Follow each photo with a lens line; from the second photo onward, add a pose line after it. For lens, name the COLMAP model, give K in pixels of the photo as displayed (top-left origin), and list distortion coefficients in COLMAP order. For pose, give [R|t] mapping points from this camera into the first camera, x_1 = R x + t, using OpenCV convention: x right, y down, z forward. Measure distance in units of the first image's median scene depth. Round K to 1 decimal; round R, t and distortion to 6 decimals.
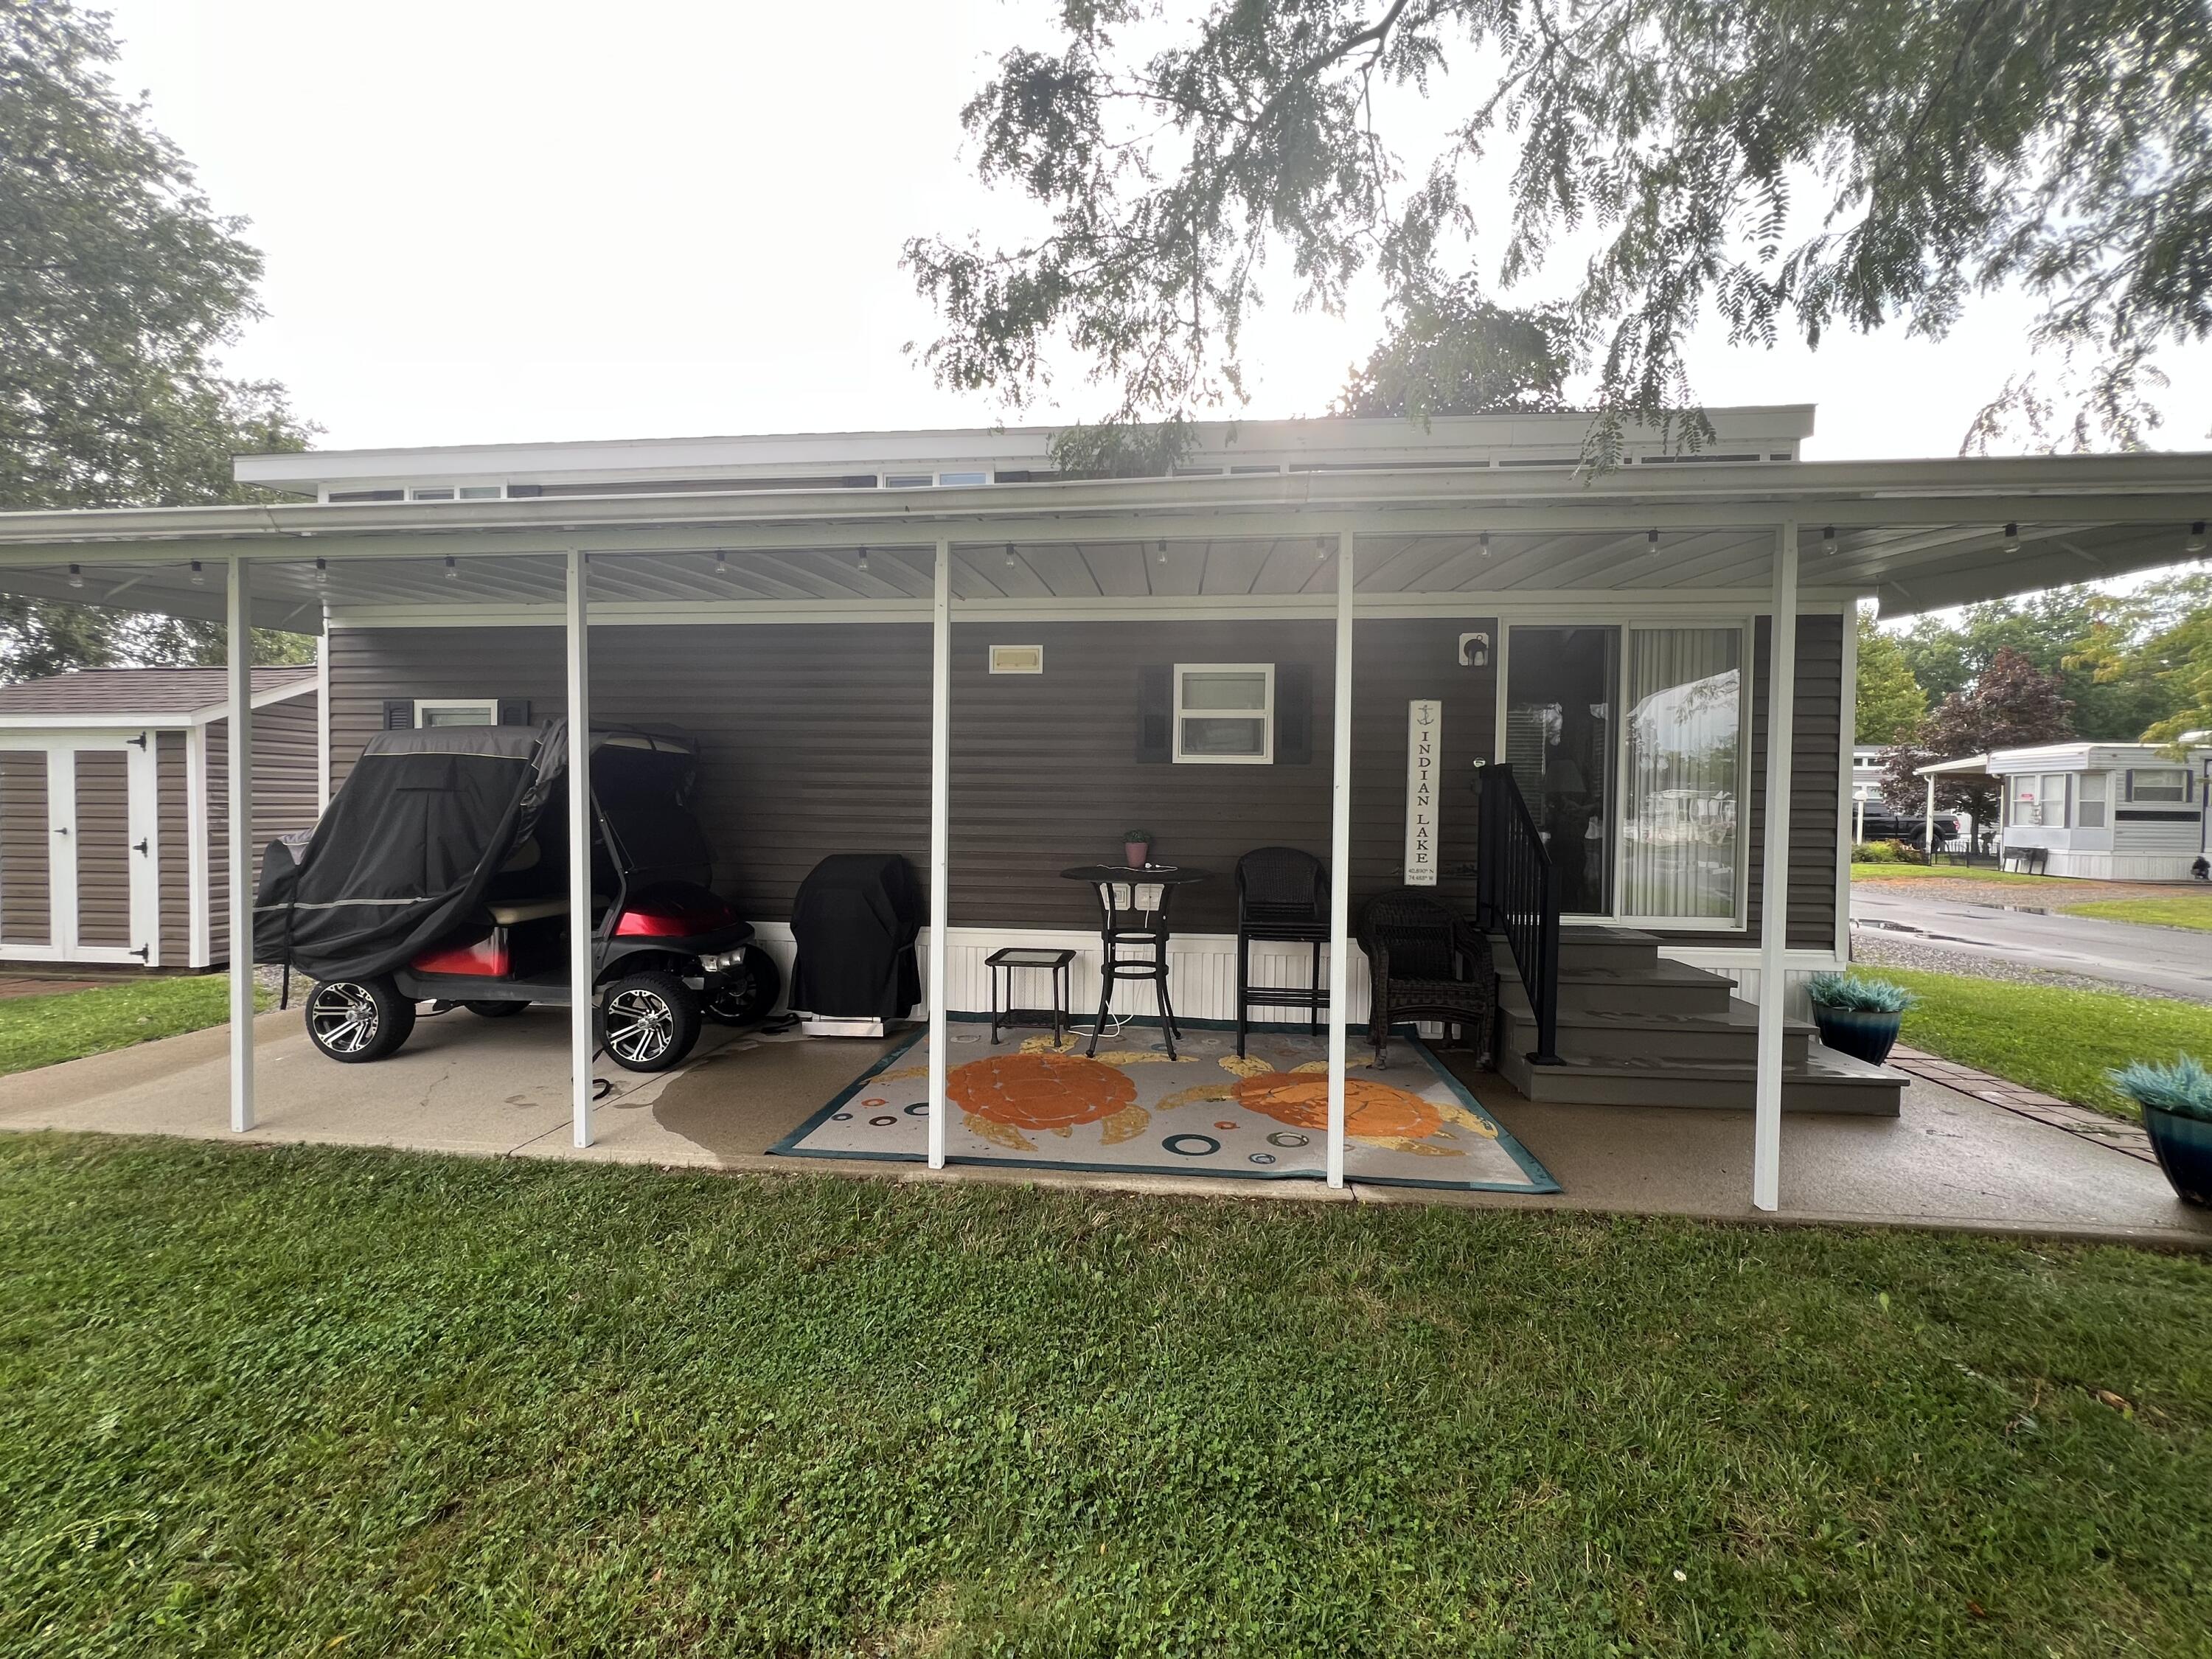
lens RADIAL K [[889.1, 0, 1108.4], [0, 889.1, 827.0], [0, 0, 1]] dist [-0.001532, -0.000307]
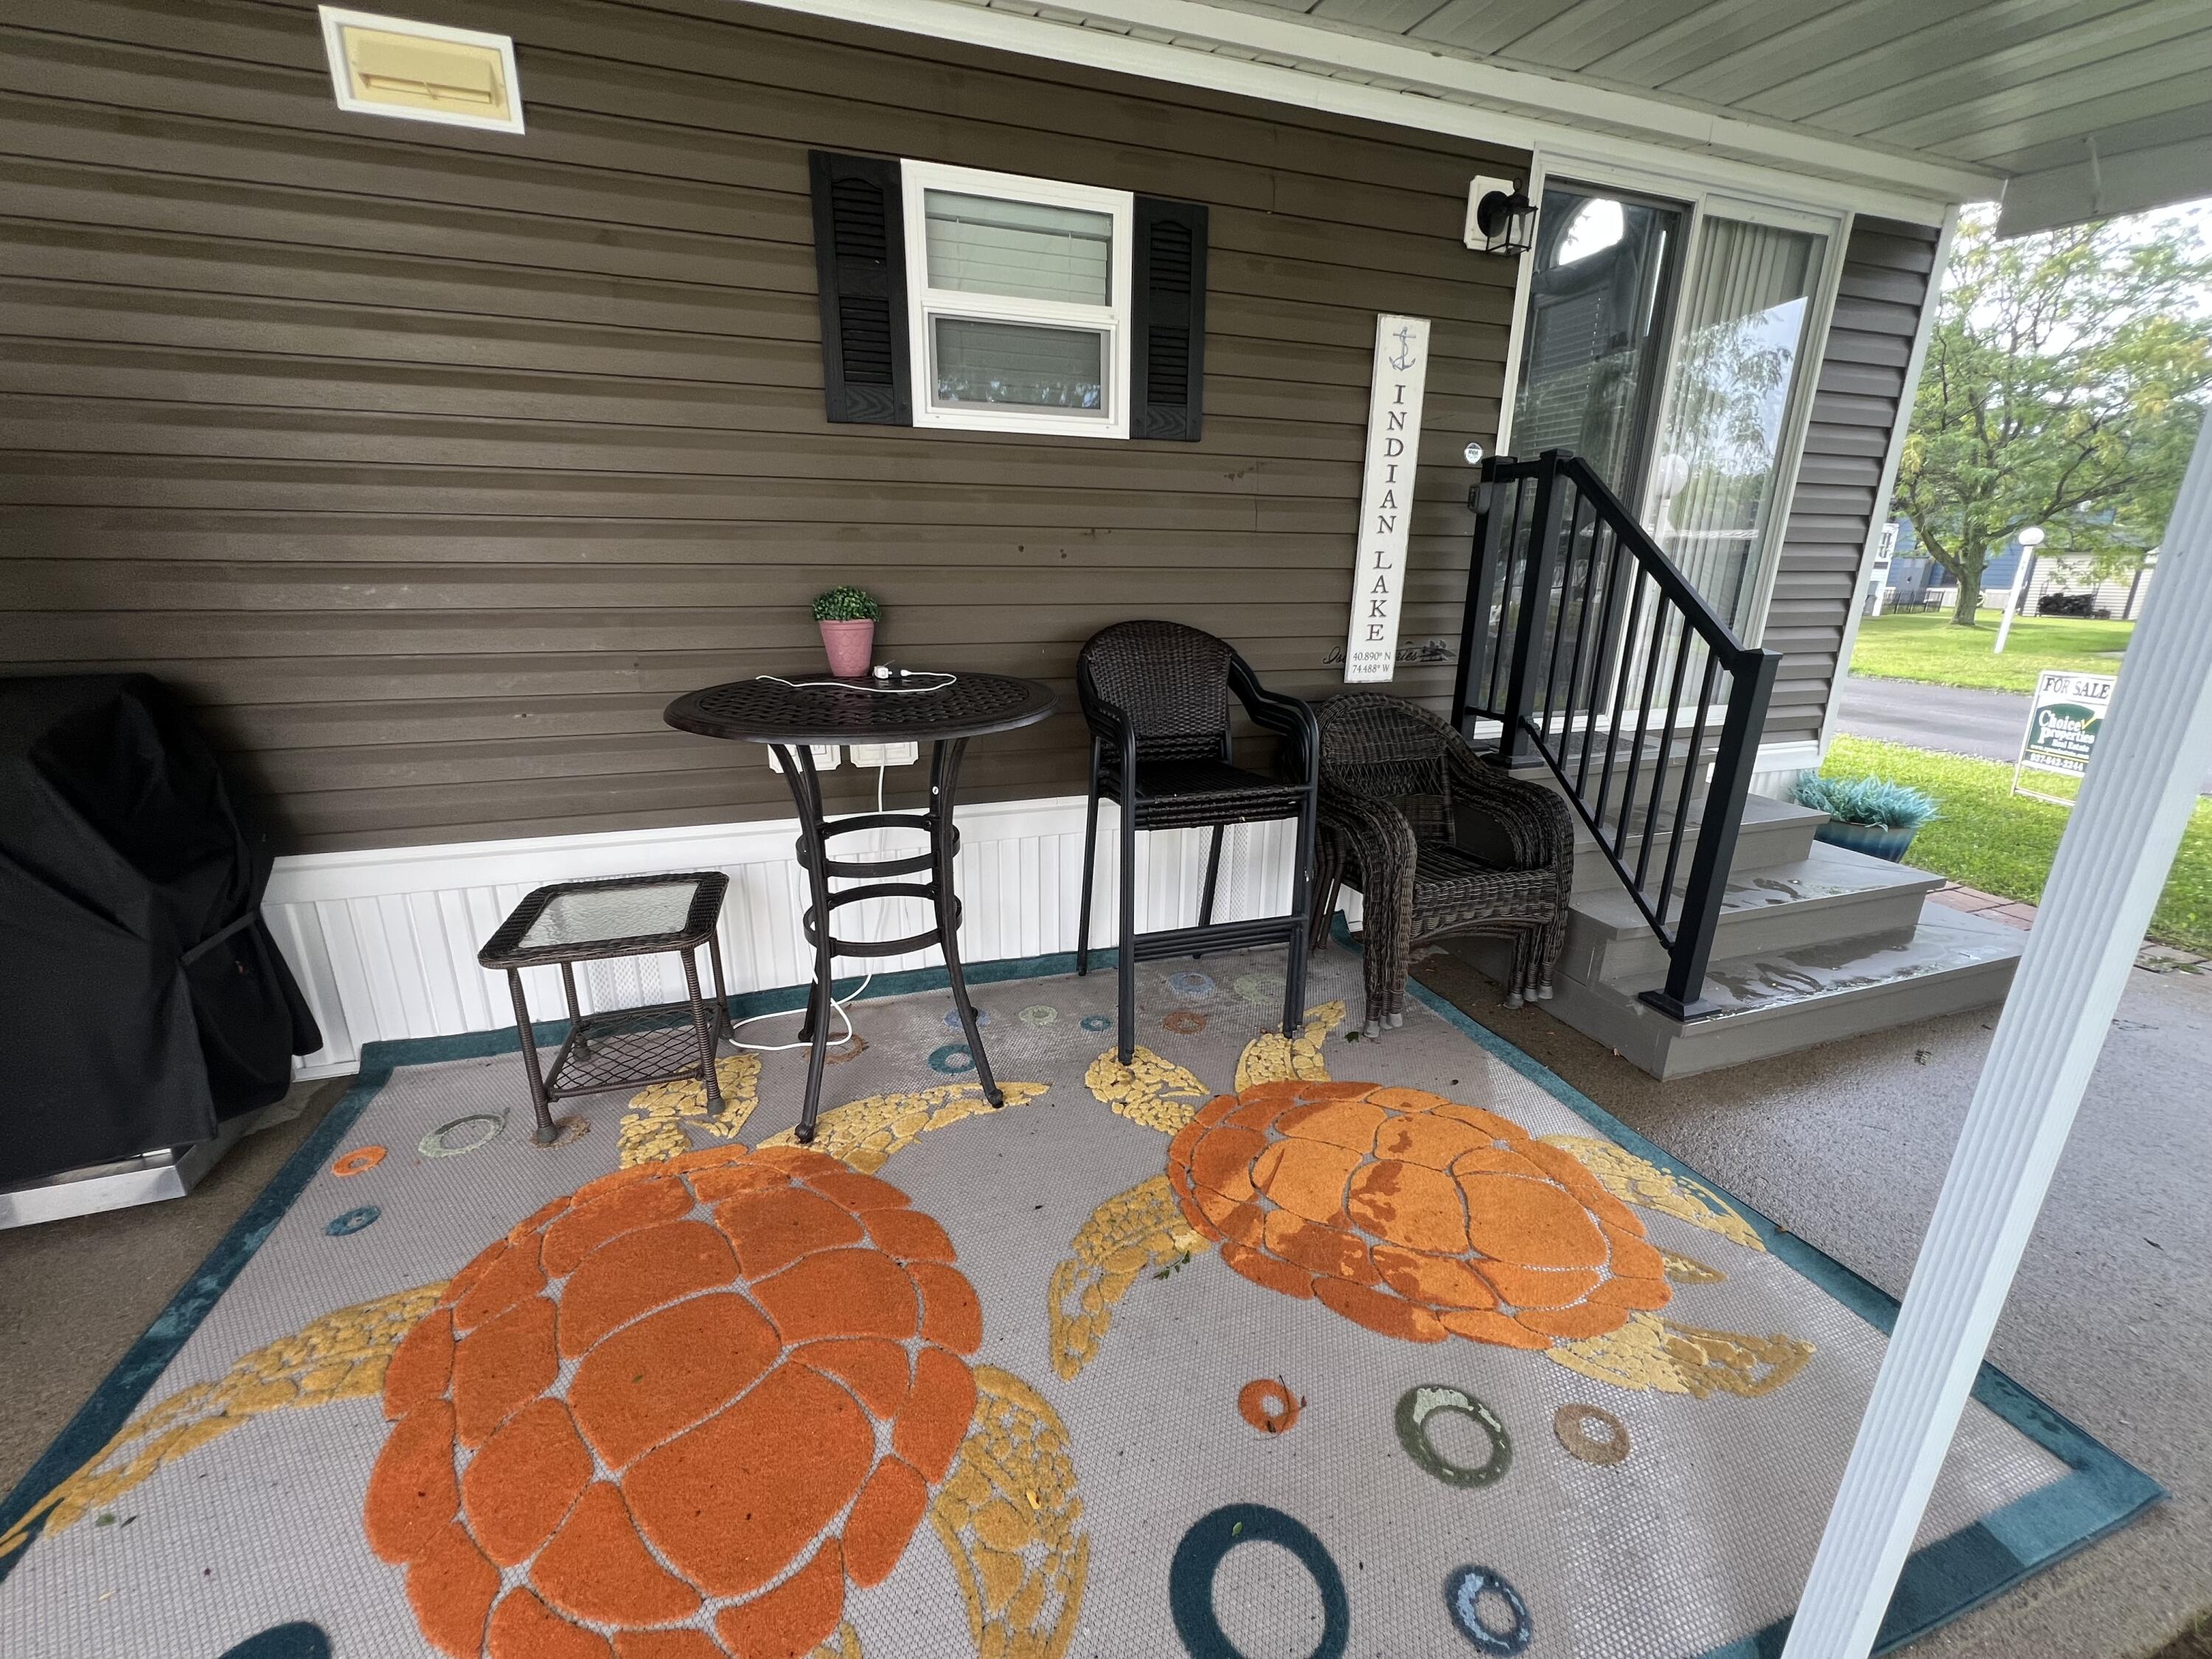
lens RADIAL K [[889.1, 0, 1108.4], [0, 889.1, 827.0], [0, 0, 1]] dist [-0.001532, -0.000307]
pose [[0.911977, -0.120151, 0.392252, -0.036420], [0.008253, 0.961330, 0.275277, -0.002932], [-0.410158, -0.247809, 0.877702, 0.576884]]
